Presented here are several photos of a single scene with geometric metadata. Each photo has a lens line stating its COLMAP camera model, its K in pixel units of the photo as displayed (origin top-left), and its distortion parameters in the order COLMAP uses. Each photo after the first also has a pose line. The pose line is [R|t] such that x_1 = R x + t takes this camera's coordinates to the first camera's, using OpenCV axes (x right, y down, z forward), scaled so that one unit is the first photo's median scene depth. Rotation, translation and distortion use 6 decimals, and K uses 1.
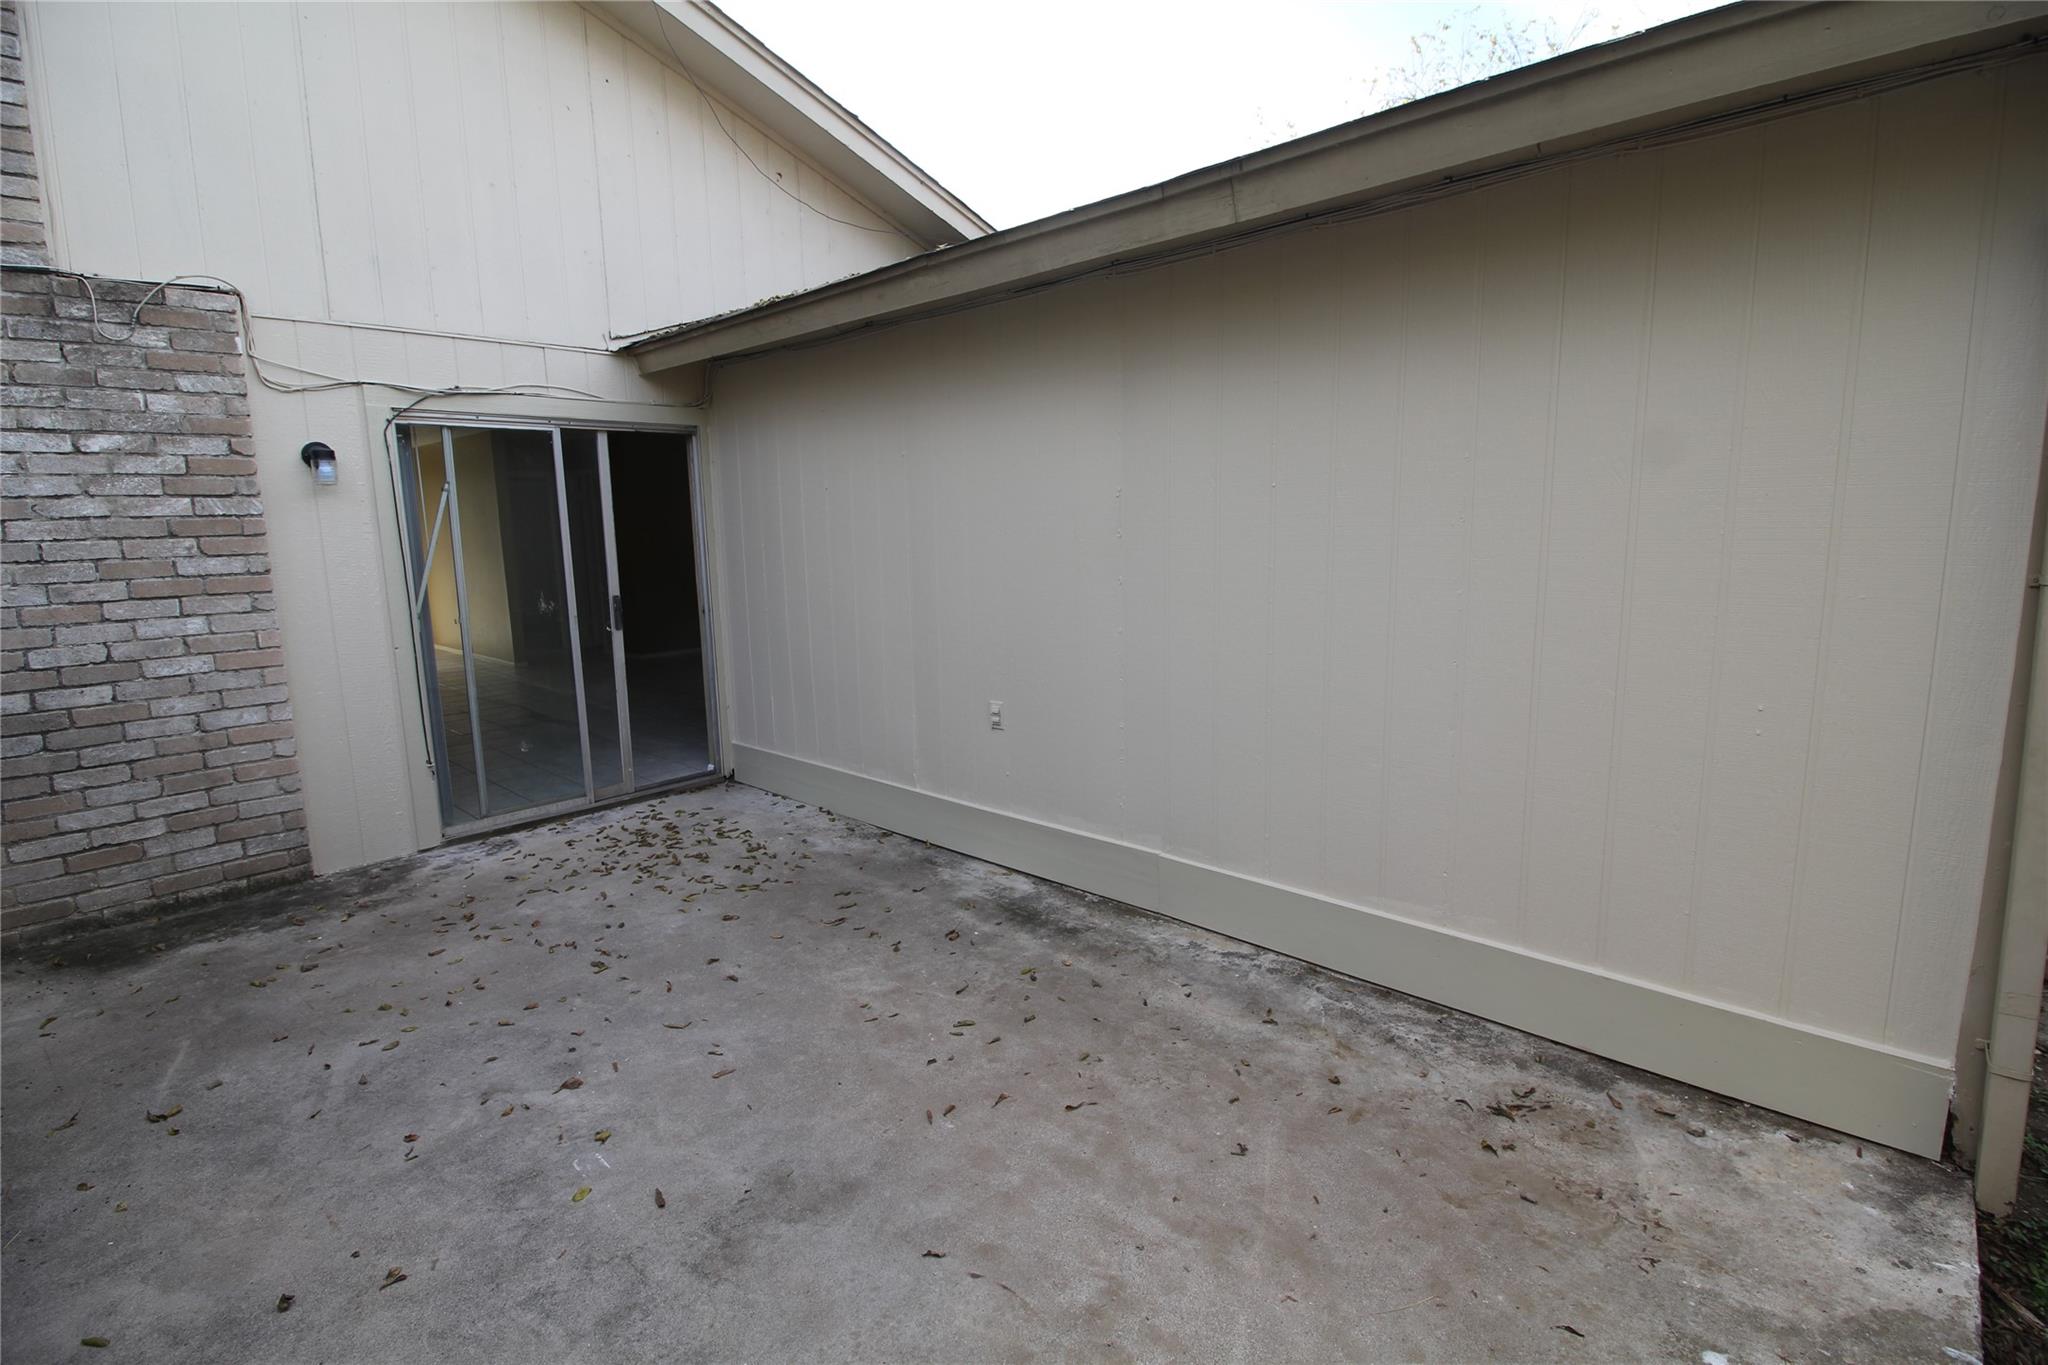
lens RADIAL K [[949.1, 0, 1033.7], [0, 949.1, 666.8], [0, 0, 1]] dist [-0.001192, -0.012820]
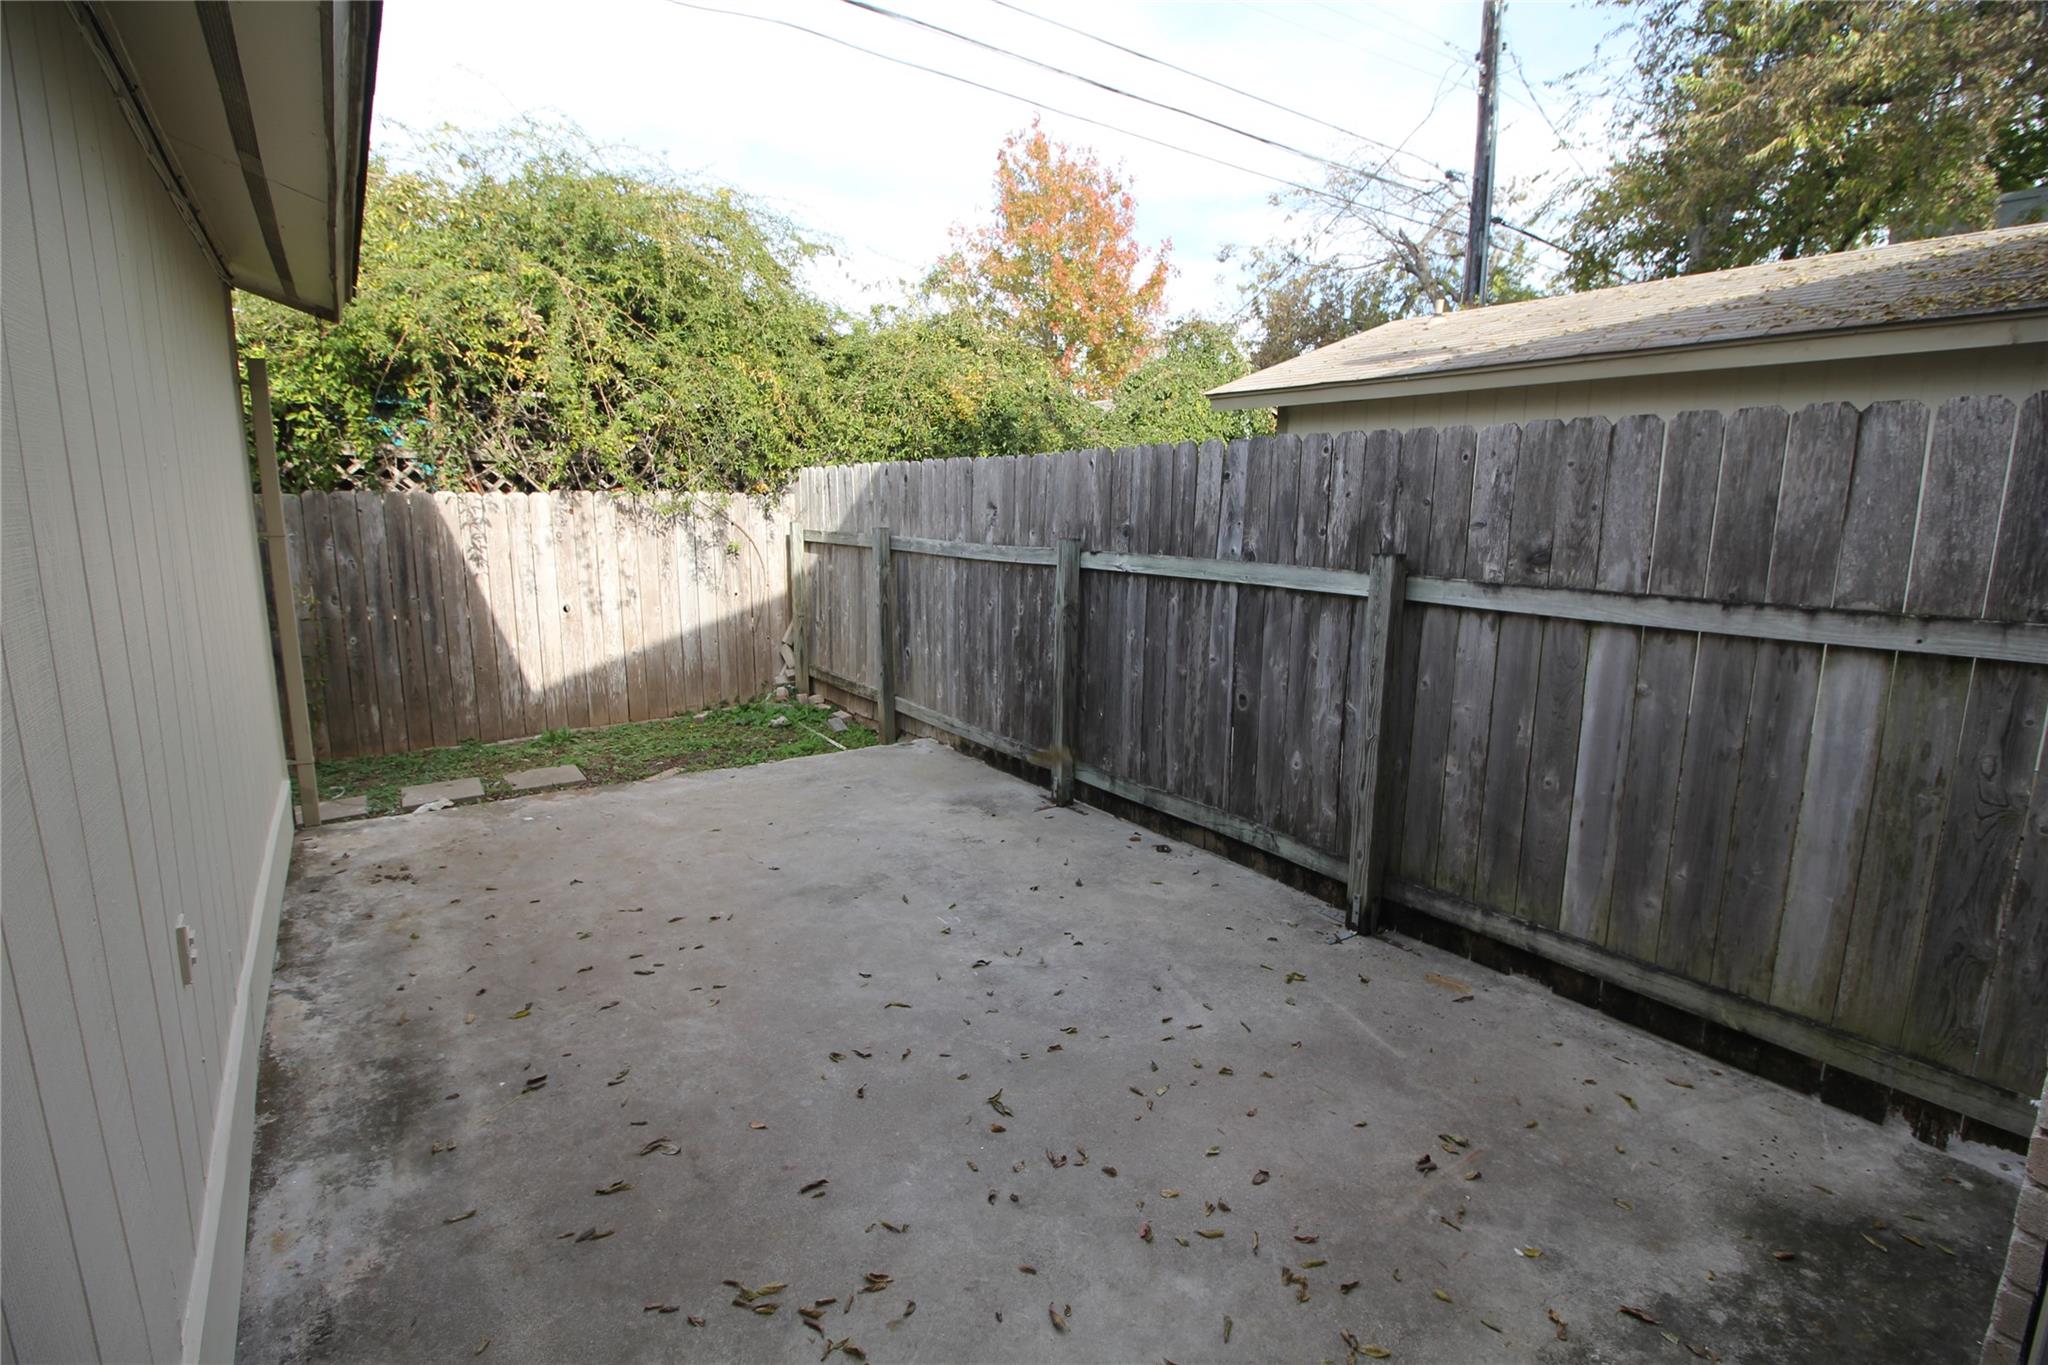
lens RADIAL K [[949.1, 0, 1033.7], [0, 949.1, 666.8], [0, 0, 1]] dist [-0.001192, -0.012820]
pose [[-0.979197, -0.028552, 0.200894, -0.712846], [0.036535, 0.949063, 0.312961, -0.273769], [-0.199596, 0.313790, -0.928276, 1.801339]]
